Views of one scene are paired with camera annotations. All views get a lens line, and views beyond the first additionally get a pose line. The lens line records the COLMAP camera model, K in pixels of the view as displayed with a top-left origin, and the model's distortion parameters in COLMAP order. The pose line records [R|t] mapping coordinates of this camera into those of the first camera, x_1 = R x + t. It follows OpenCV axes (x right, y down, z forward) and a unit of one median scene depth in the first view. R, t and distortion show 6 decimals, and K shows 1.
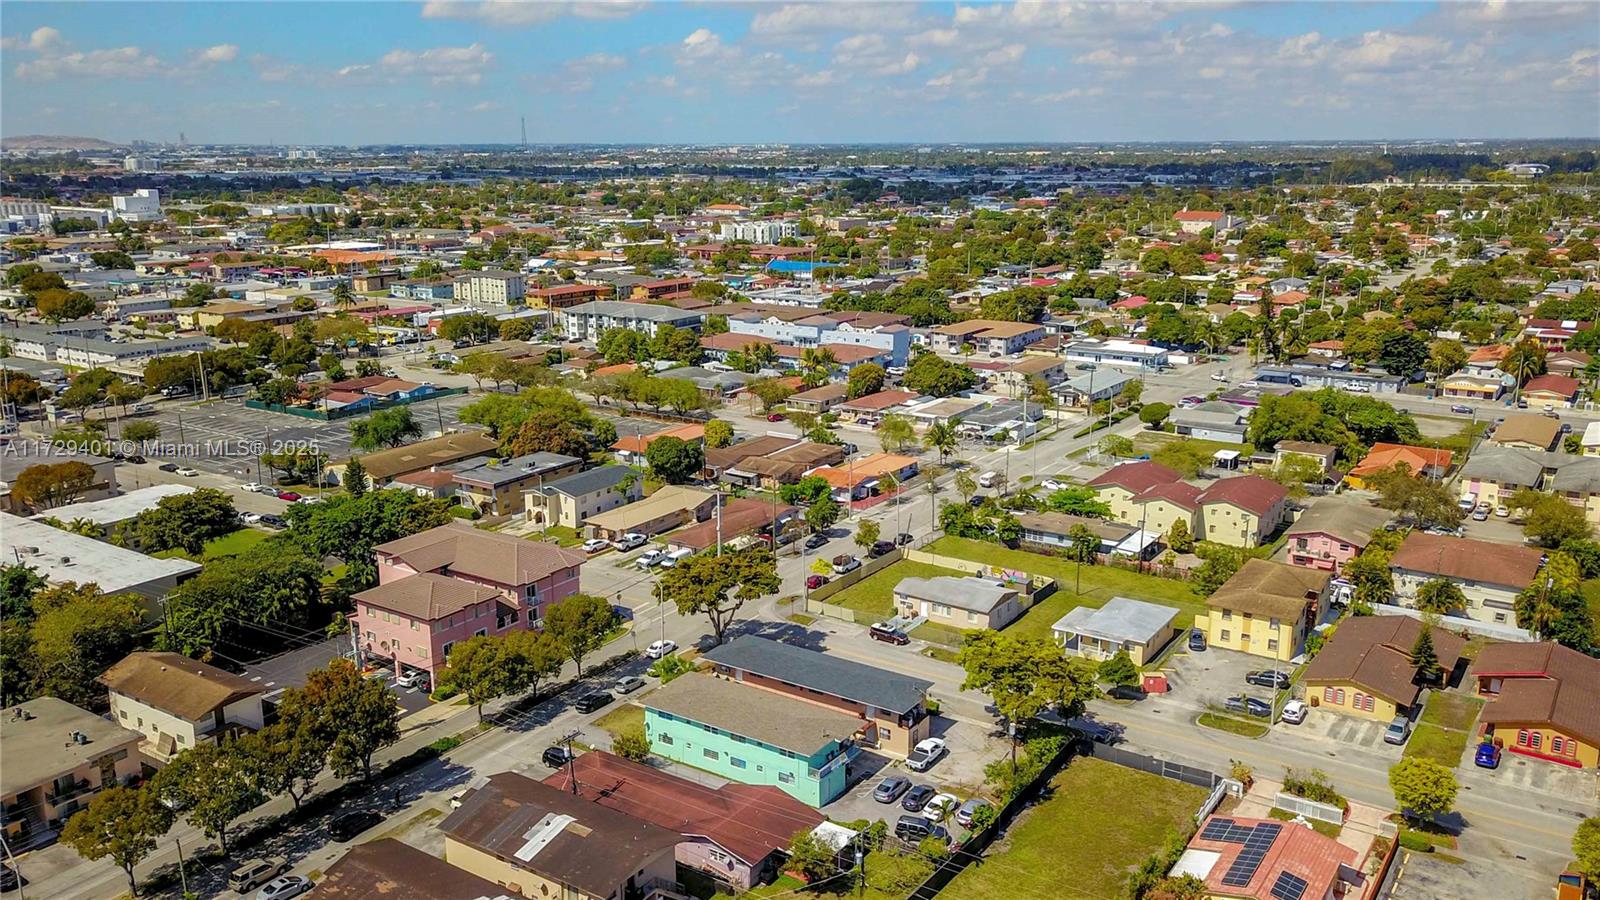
lens RADIAL K [[1317.3, 0, 780.2], [0, 1317.3, 446.2], [0, 0, 1]] dist [0.044249, 0.001049]
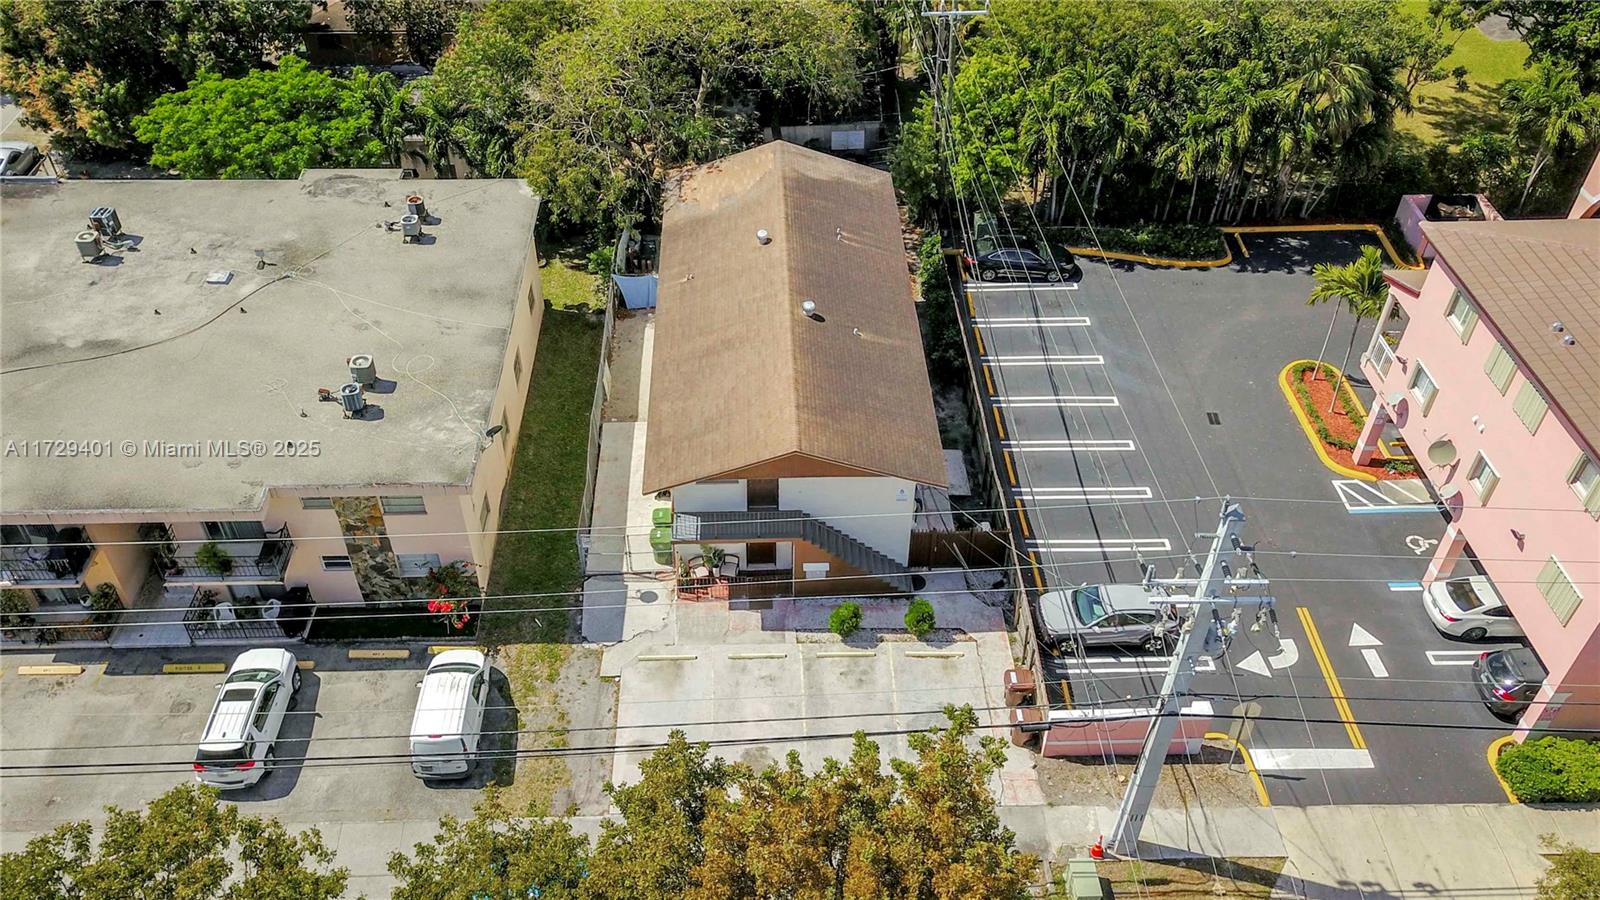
lens RADIAL K [[1317.3, 0, 780.2], [0, 1317.3, 446.2], [0, 0, 1]] dist [0.044249, 0.001049]
pose [[0.598773, 0.525980, -0.603999, -0.154769], [-0.194734, 0.827112, 0.527224, 0.023874], [0.776884, -0.198068, 0.597679, 0.523979]]
